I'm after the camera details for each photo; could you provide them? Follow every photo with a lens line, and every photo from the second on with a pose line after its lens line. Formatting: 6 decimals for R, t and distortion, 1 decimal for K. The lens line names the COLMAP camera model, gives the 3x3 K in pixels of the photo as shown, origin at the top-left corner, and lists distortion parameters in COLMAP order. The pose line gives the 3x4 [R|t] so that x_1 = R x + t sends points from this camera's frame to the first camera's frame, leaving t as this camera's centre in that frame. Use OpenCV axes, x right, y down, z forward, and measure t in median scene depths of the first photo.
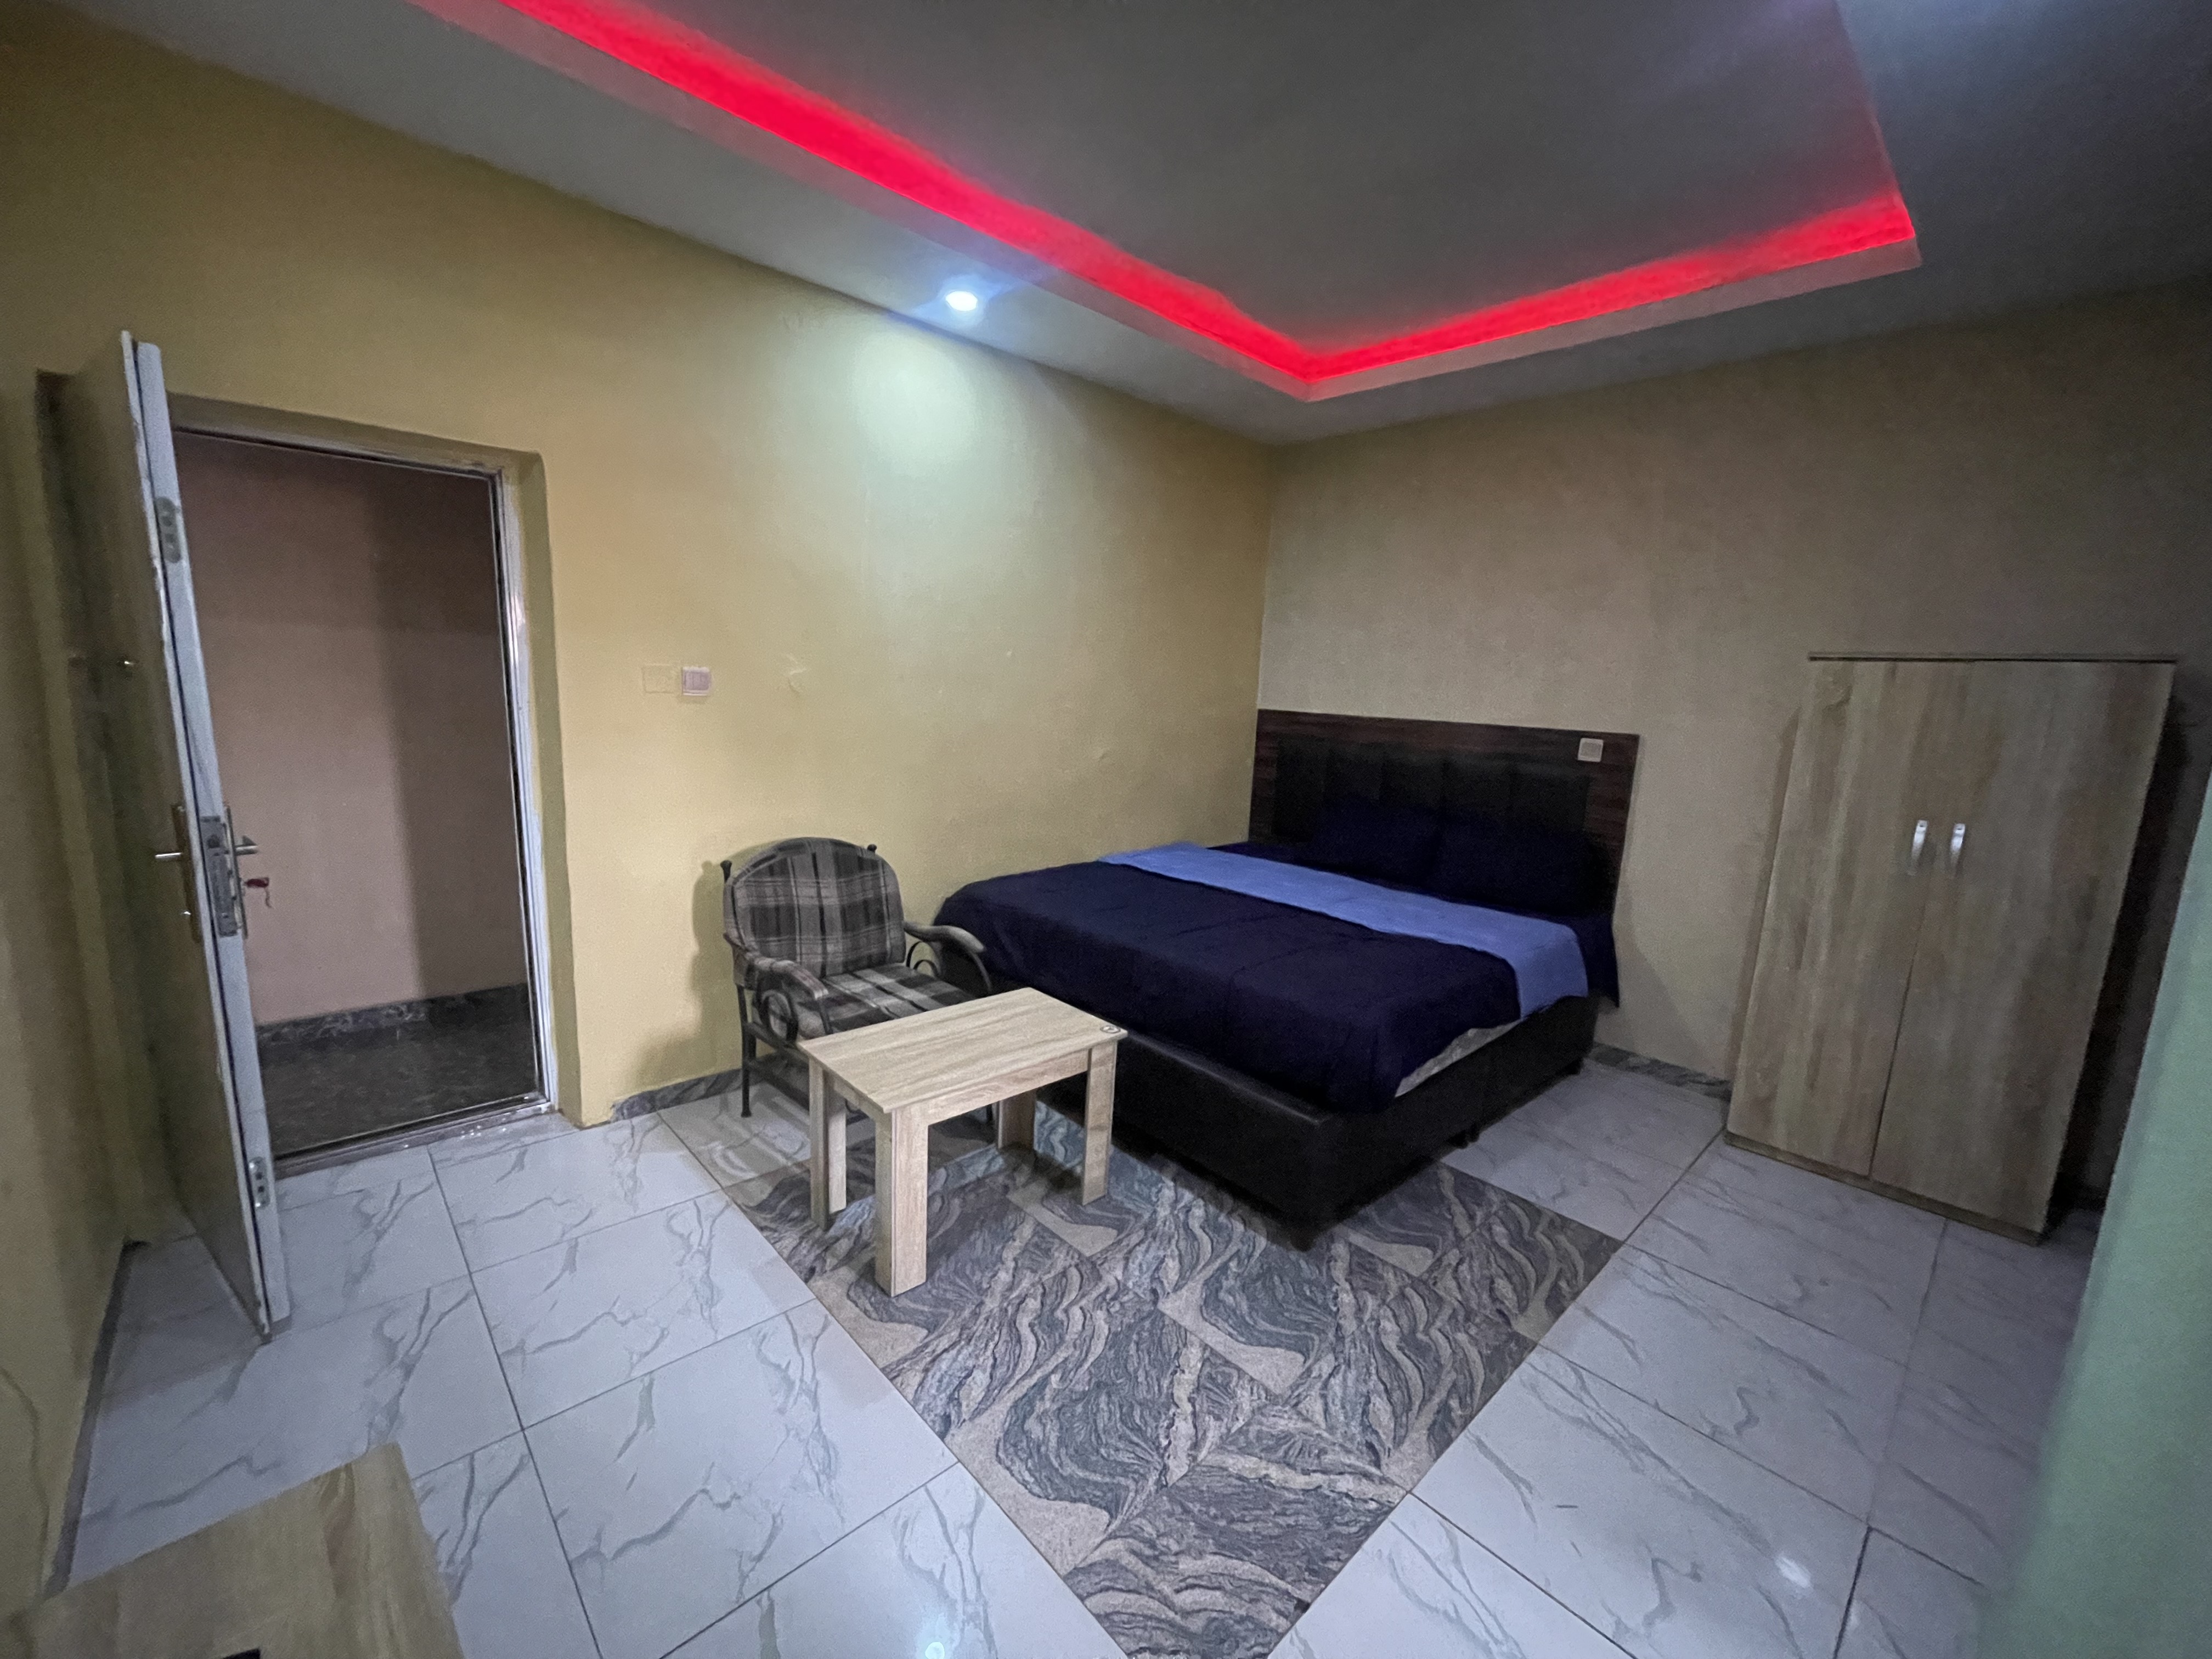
lens RADIAL K [[886.0, 0, 1106.0], [0, 886.0, 829.5], [0, 0, 1]] dist [-0.000710, -0.008921]
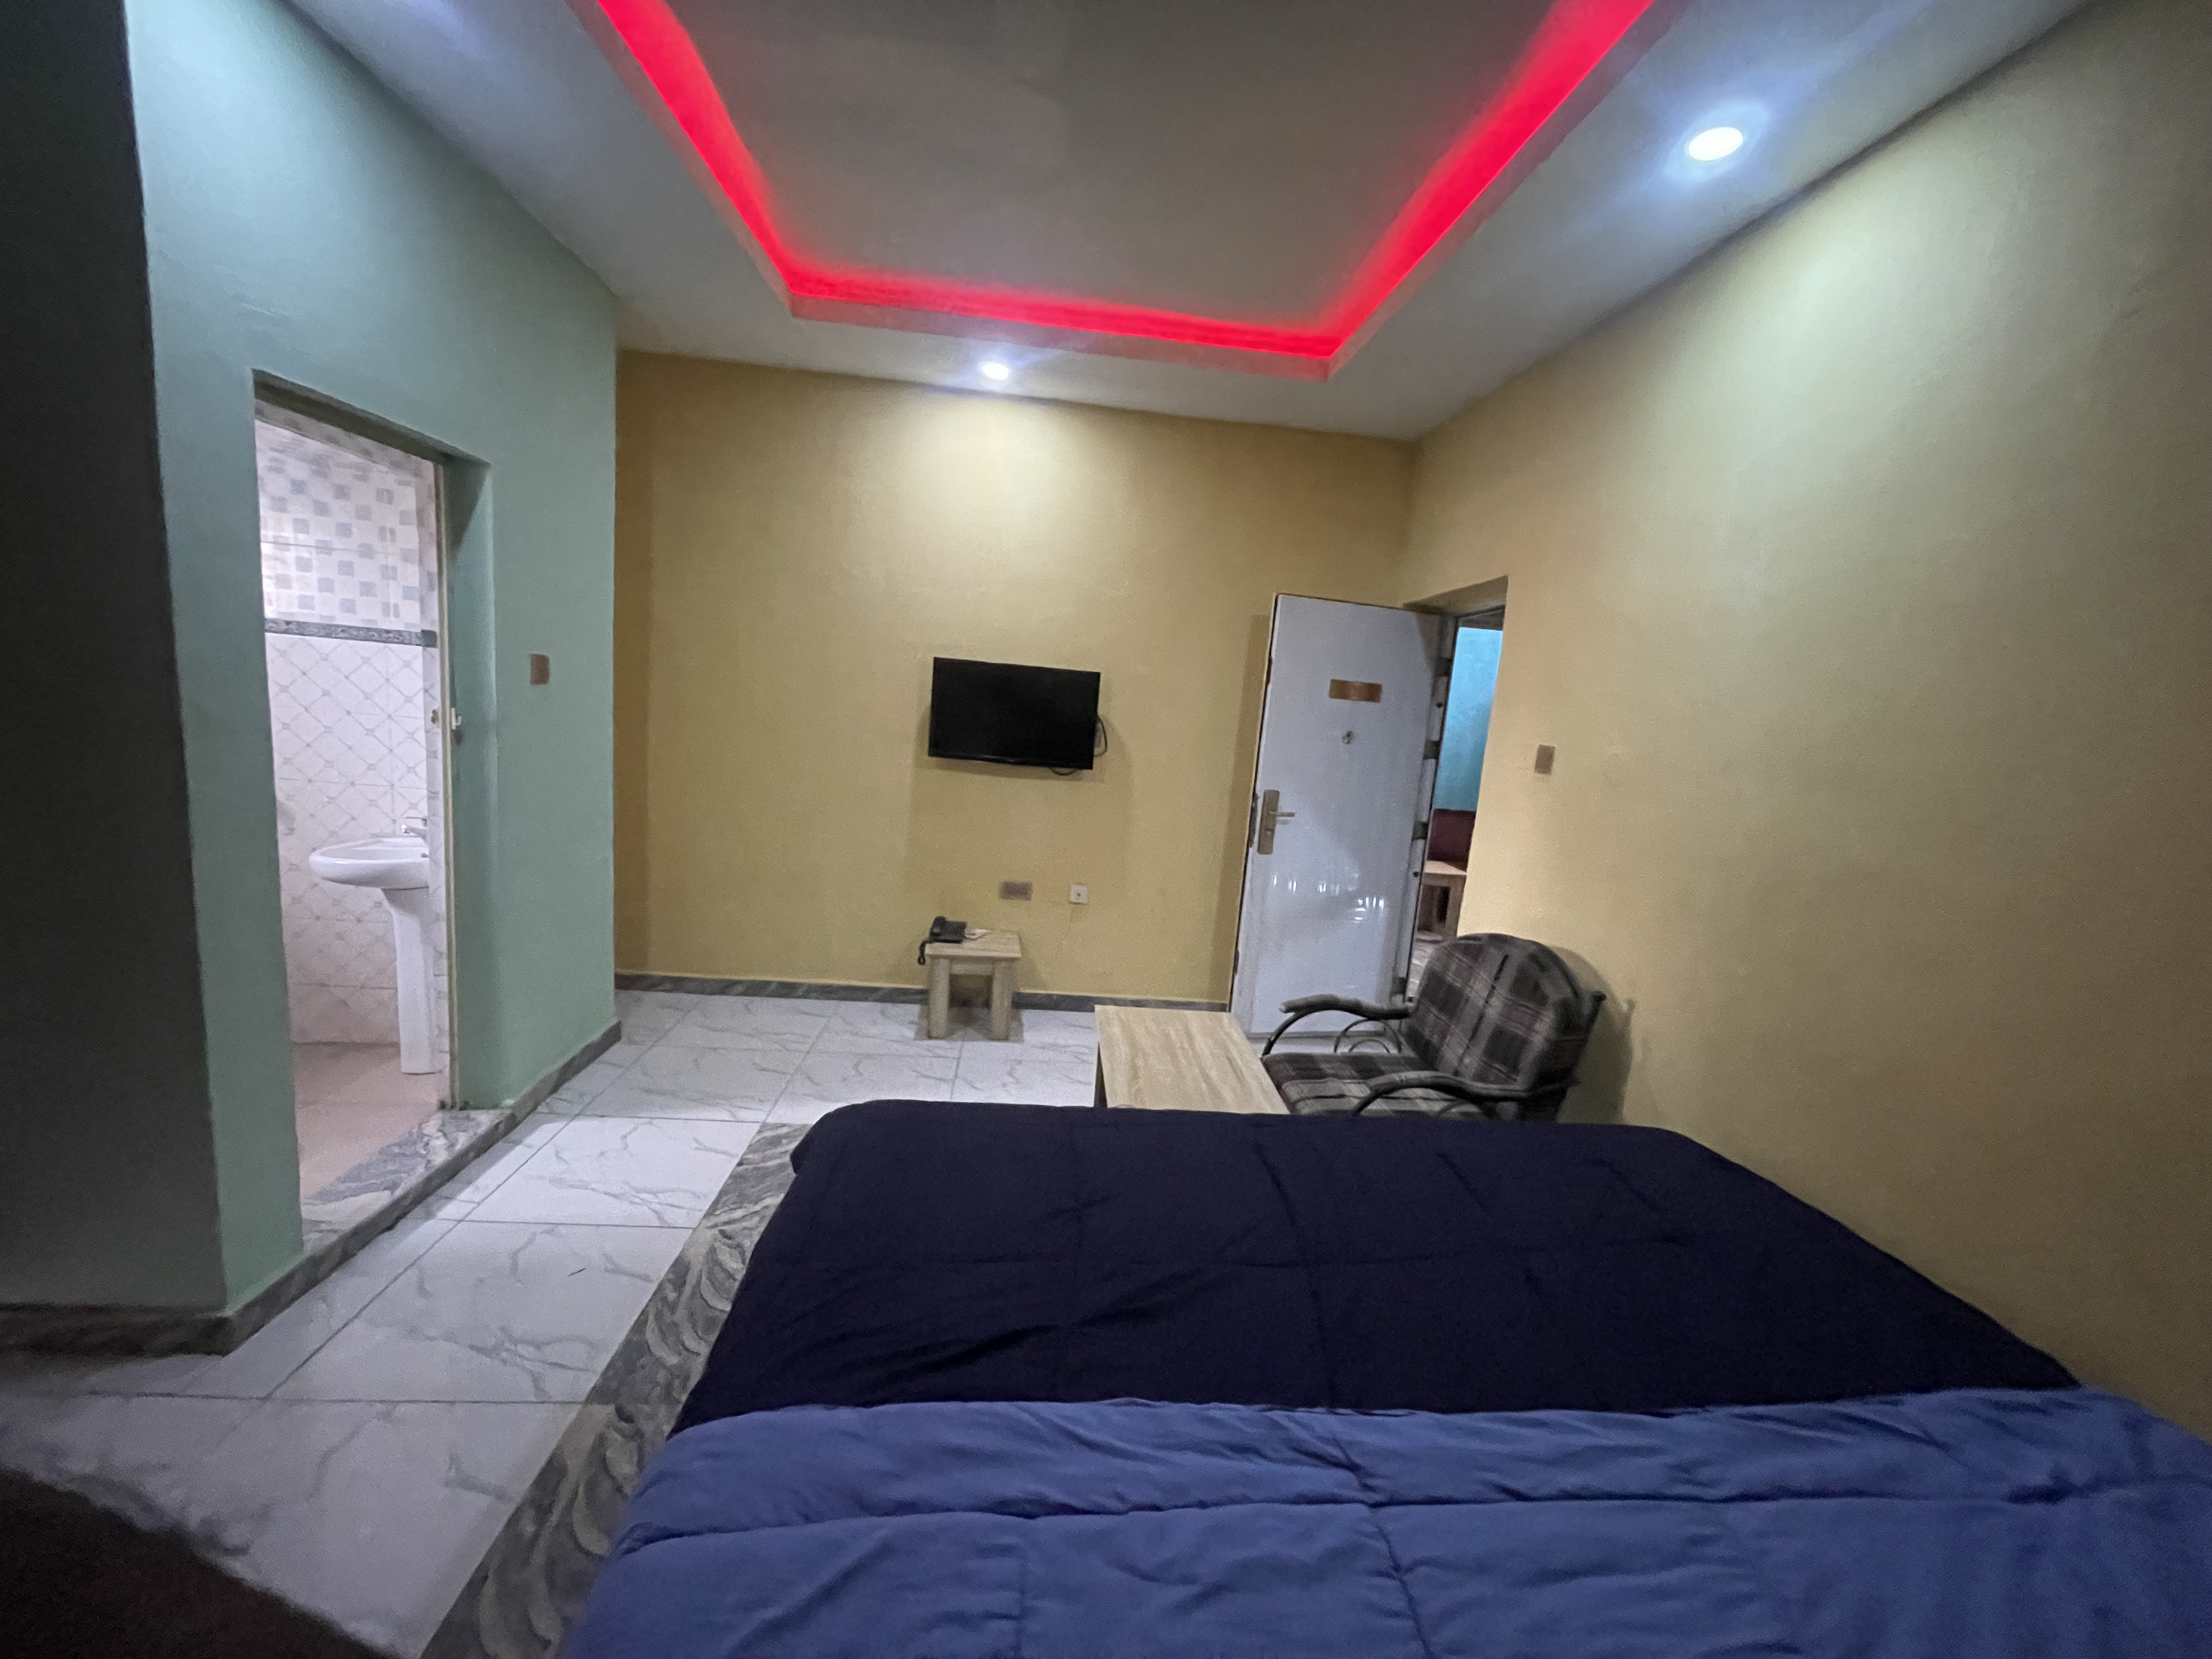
lens RADIAL K [[886.0, 0, 1106.0], [0, 886.0, 829.5], [0, 0, 1]] dist [-0.000710, -0.008921]
pose [[-0.617025, 0.013329, -0.786830, 0.844951], [-0.232148, 0.952277, 0.198180, -0.244554], [0.751922, 0.304943, -0.584485, 1.717652]]
